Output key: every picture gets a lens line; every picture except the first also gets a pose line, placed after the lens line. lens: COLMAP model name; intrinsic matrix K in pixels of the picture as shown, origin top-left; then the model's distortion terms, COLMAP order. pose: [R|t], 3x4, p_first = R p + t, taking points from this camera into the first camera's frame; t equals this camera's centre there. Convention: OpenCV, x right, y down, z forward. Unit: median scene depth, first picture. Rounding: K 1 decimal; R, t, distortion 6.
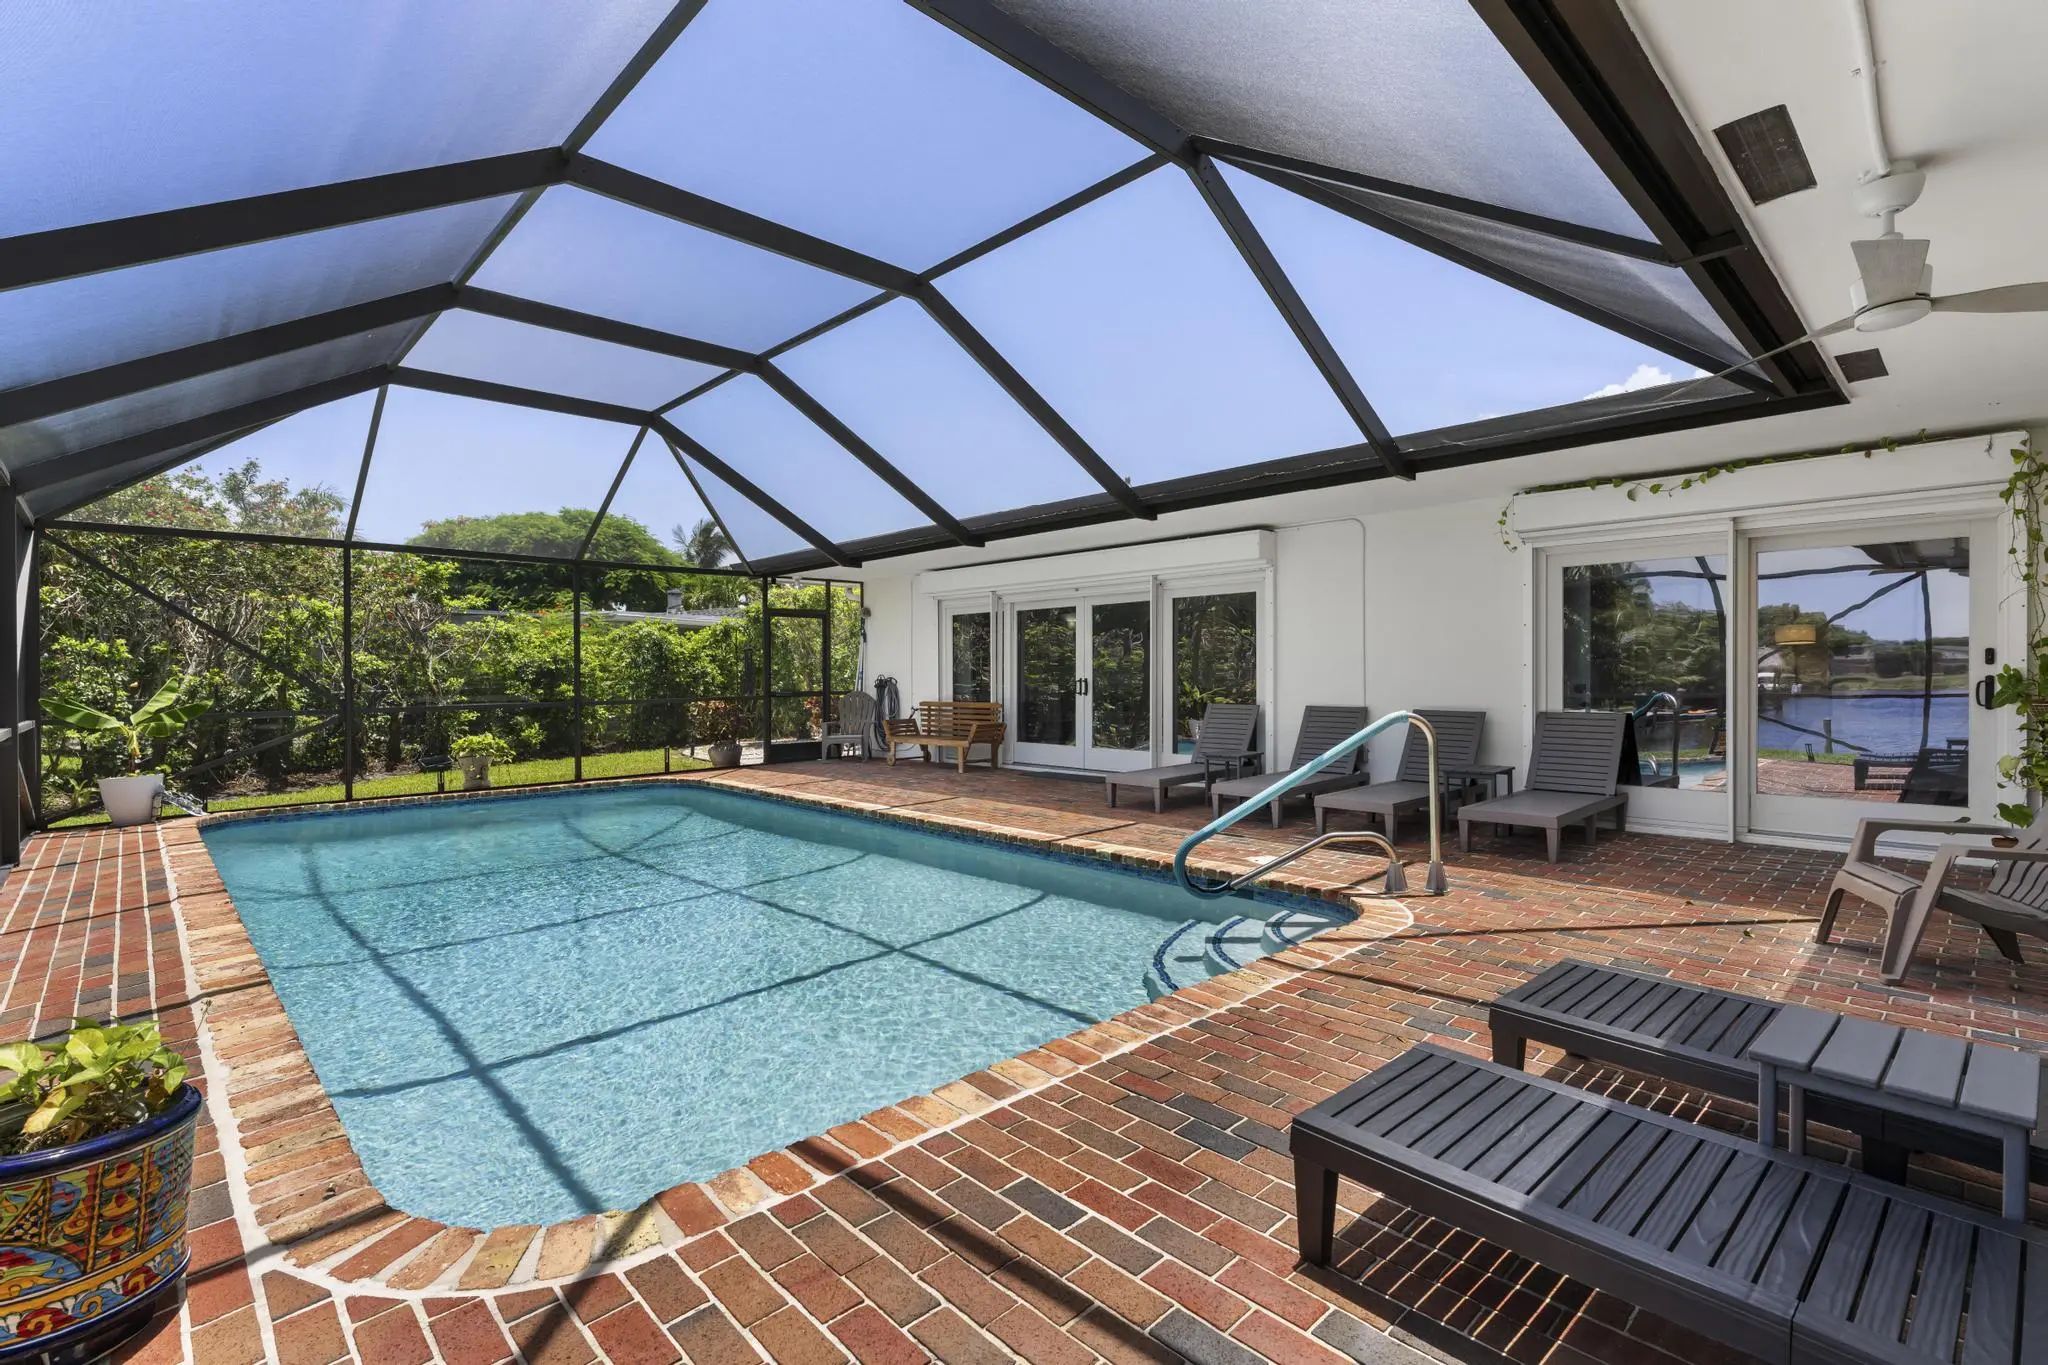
lens RADIAL K [[928.7, 0, 1016.4], [0, 928.7, 681.9], [0, 0, 1]] dist [-0.003519, 0.000414]
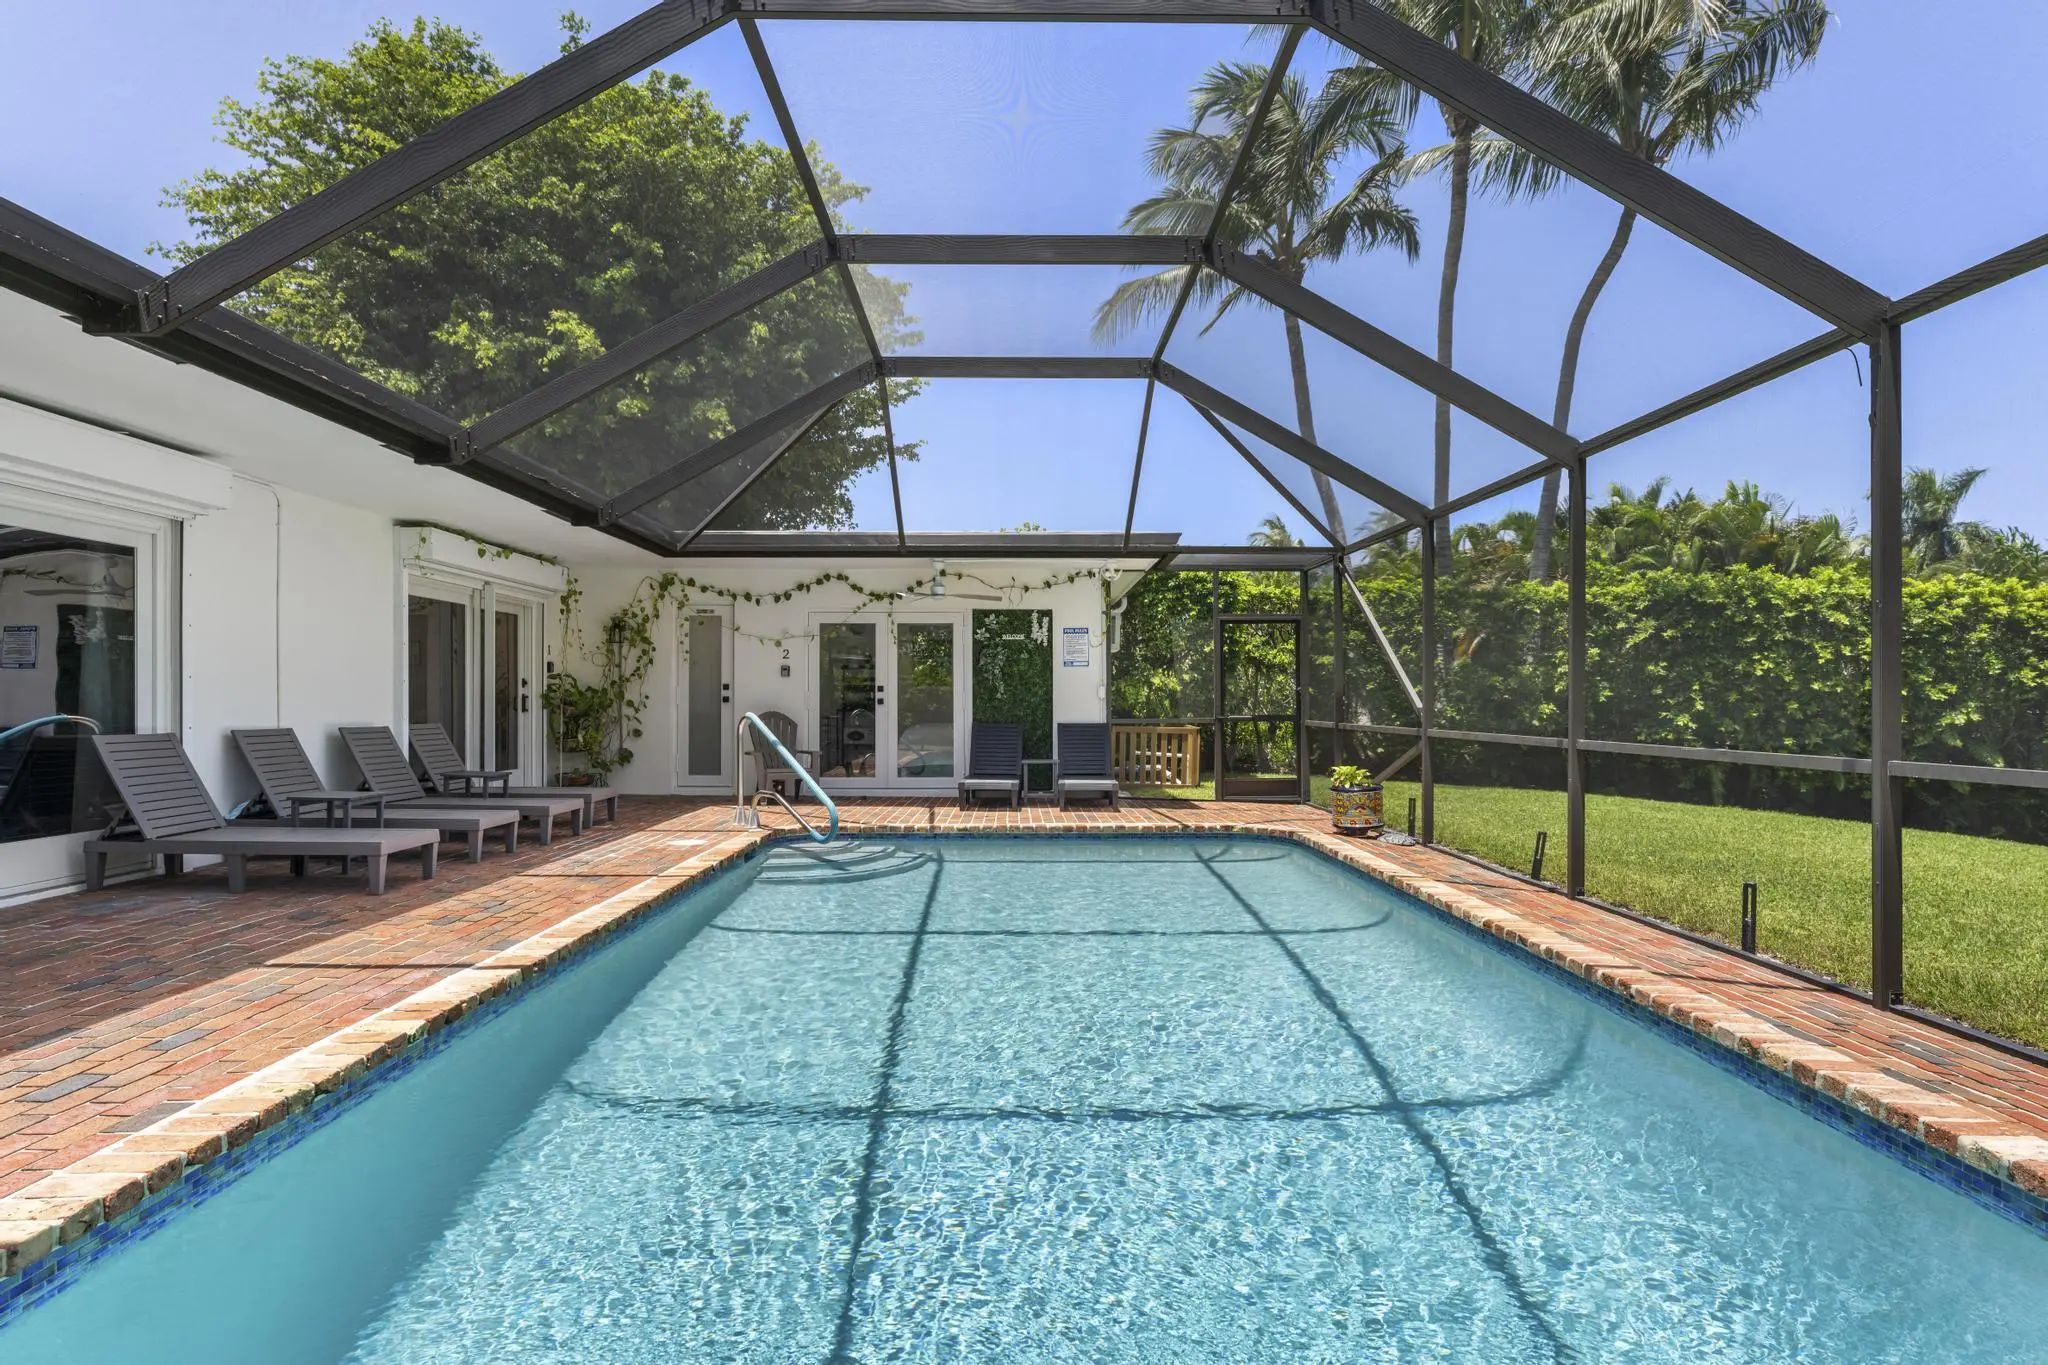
lens RADIAL K [[1037.5, 0, 1020.6], [0, 1037.5, 697.3], [0, 0, 1]] dist [0.000874, 0.000712]
pose [[-0.730617, 0.010000, 0.682715, -0.521573], [0.013590, 0.999908, -0.000102, 0.006885], [-0.682653, 0.009204, -0.730685, 0.918987]]
